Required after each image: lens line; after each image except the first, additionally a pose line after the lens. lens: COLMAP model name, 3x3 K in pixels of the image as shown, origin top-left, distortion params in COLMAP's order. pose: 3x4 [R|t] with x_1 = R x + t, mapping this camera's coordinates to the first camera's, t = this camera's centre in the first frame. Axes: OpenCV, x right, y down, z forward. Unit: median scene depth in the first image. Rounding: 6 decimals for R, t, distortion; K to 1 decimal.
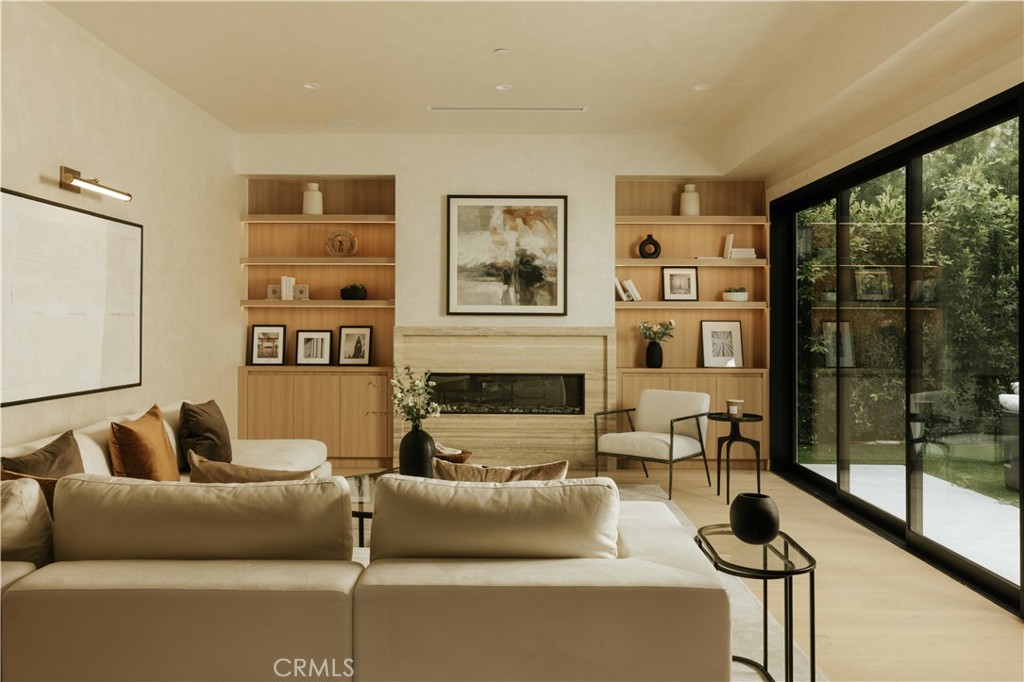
lens RADIAL K [[809.8, 0, 513.9], [0, 809.8, 334.0], [0, 0, 1]] dist [0.001845, -0.007836]
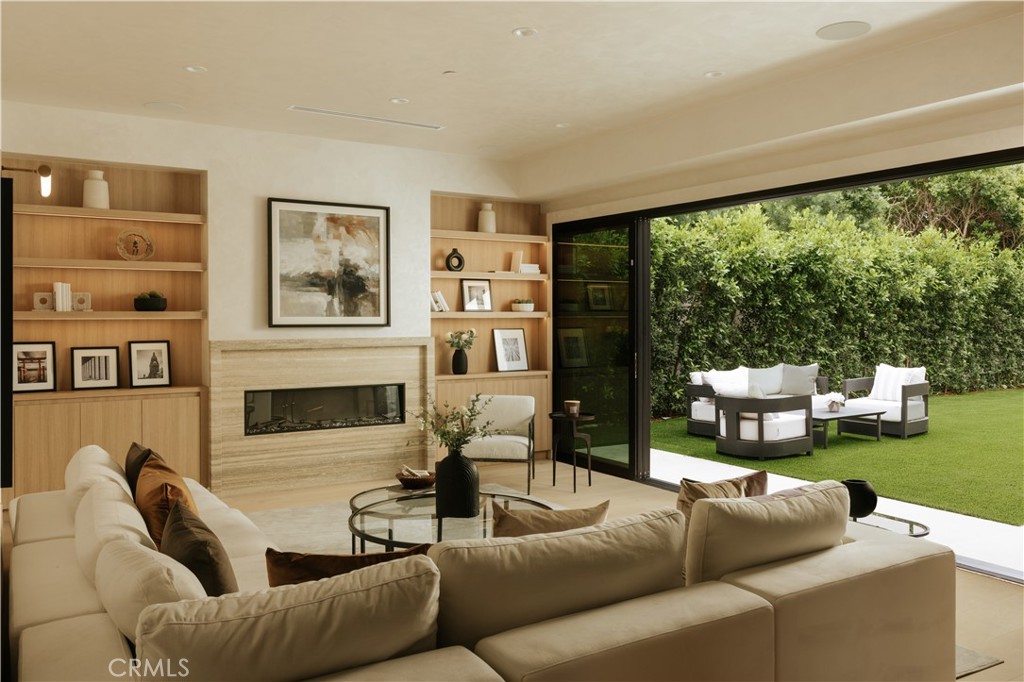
lens RADIAL K [[809.8, 0, 515.1], [0, 809.8, 340.4], [0, 0, 1]] dist [0.001845, -0.007836]
pose [[0.841574, -0.021905, 0.539698, -0.342252], [0.013268, 0.999714, 0.019886, -0.022857], [-0.539980, -0.009574, 0.841624, 0.066825]]
